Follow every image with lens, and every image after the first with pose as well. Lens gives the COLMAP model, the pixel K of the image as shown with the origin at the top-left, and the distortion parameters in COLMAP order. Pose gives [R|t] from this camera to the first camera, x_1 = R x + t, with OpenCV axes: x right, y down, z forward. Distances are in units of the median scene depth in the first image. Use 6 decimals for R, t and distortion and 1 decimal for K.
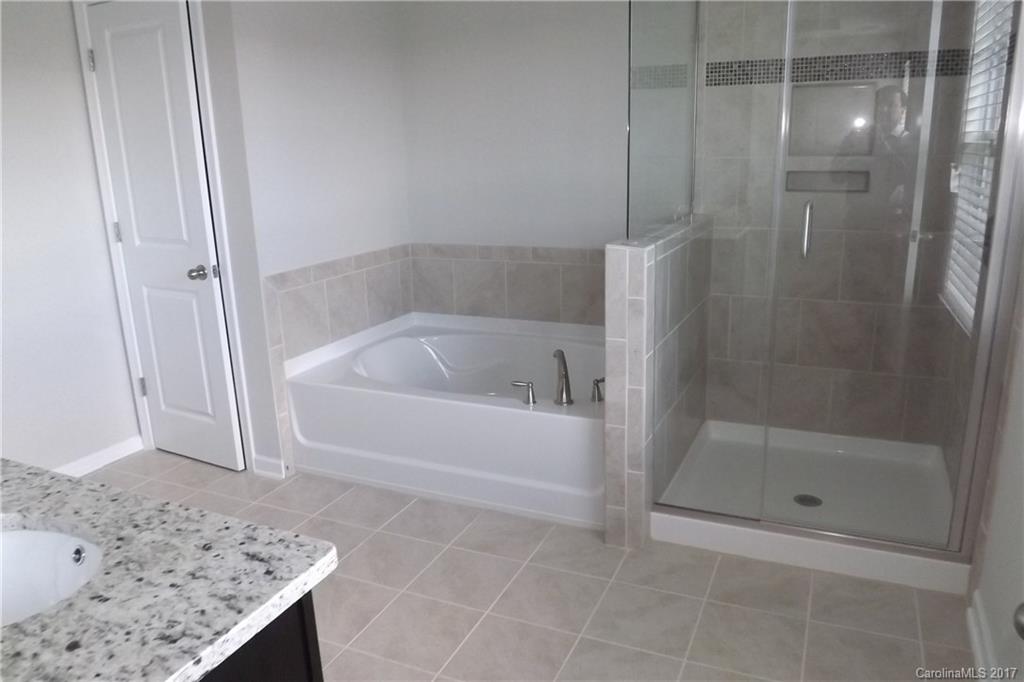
lens RADIAL K [[773.0, 0, 512.0], [0, 773.0, 341.0], [0, 0, 1]] dist [-0.082343, 0.001260]
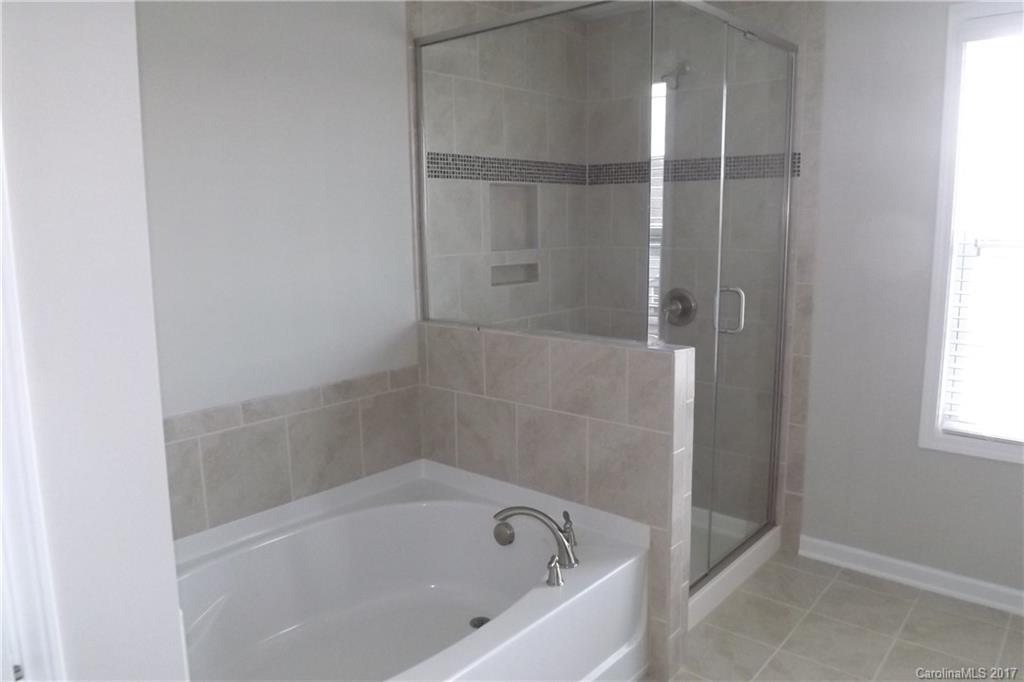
lens RADIAL K [[733.6, 0, 512.0], [0, 733.6, 341.0], [0, 0, 1]] dist [-0.081142, 0.037871]
pose [[0.271027, -0.116501, 0.955496, -0.621756], [0.264611, 0.963422, 0.042411, -0.176635], [-0.925487, 0.241340, 0.291941, 0.779891]]
